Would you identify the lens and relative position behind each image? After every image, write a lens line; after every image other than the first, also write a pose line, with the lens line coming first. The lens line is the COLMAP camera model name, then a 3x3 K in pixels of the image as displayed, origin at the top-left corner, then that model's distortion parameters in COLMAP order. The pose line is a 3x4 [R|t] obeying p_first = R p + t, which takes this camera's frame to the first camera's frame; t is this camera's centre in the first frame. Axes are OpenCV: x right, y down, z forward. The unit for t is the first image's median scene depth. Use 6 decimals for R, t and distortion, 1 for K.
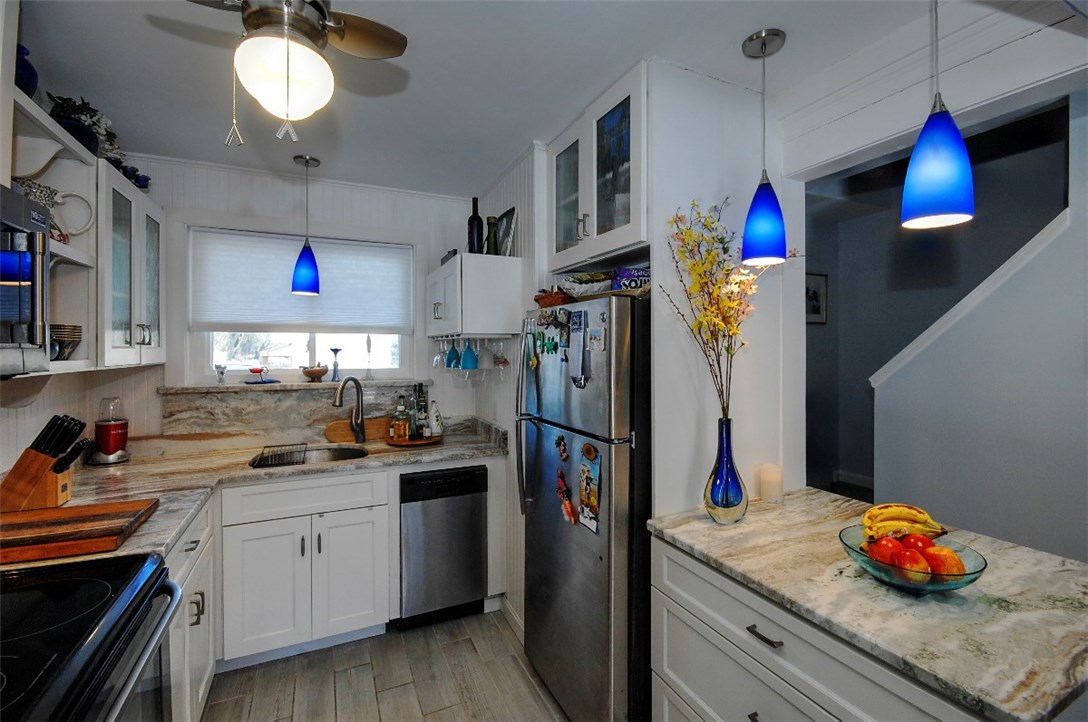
lens RADIAL K [[479.8, 0, 548.1], [0, 479.8, 346.5], [0, 0, 1]] dist [-0.001870, -0.000616]
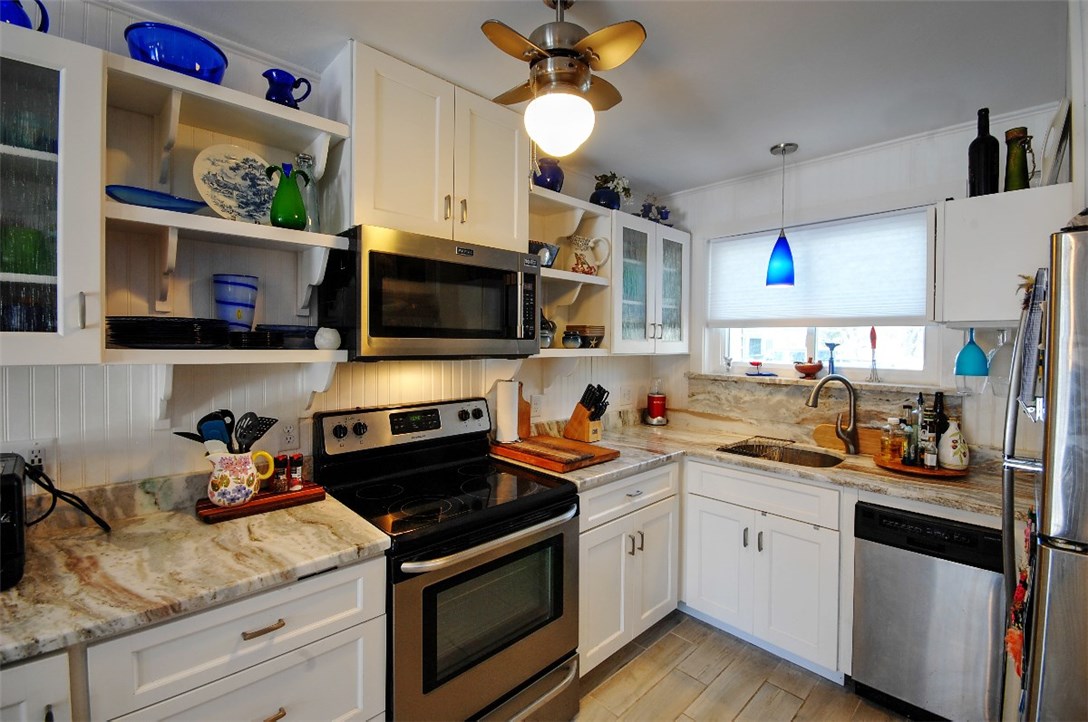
lens RADIAL K [[479.8, 0, 548.1], [0, 479.8, 346.5], [0, 0, 1]] dist [-0.001870, -0.000616]
pose [[0.324164, 0.014876, -0.945884, 0.258027], [-0.005895, 0.999889, 0.013705, 0.001264], [0.945983, 0.001133, 0.324215, 0.233526]]
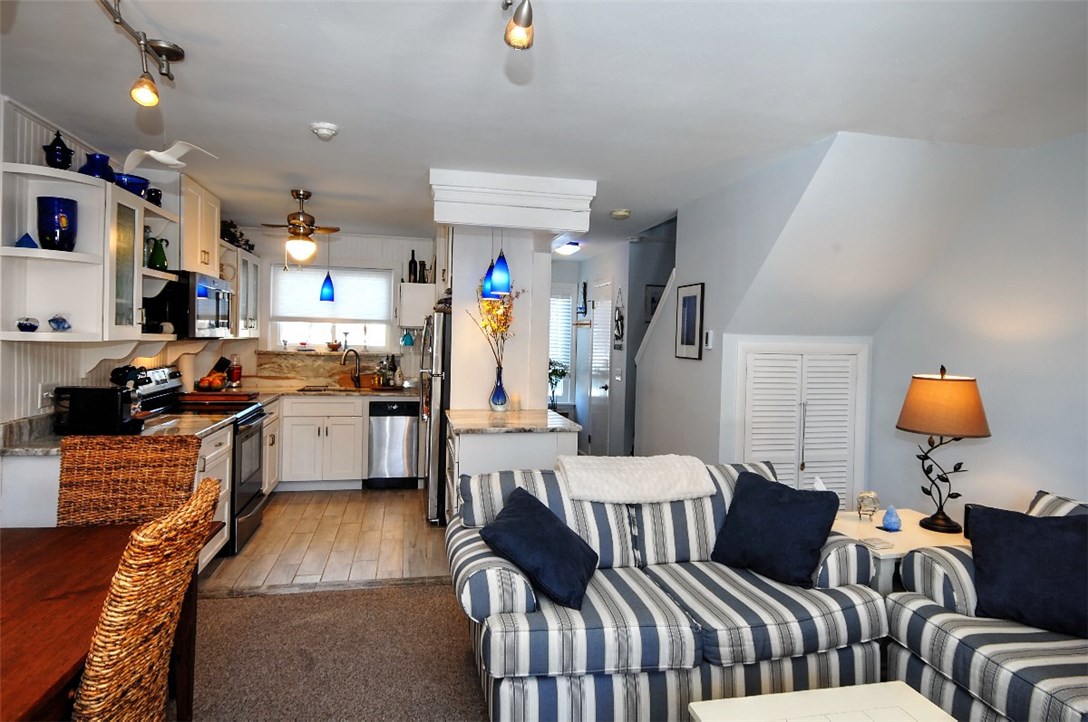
lens RADIAL K [[647.0, 0, 548.2], [0, 647.0, 341.4], [0, 0, 1]] dist [0.004579, 0.000436]
pose [[0.974470, 0.029069, -0.222629, 0.848566], [-0.027027, 0.999560, 0.012212, -0.012205], [0.222886, -0.005883, 0.974827, -1.189224]]
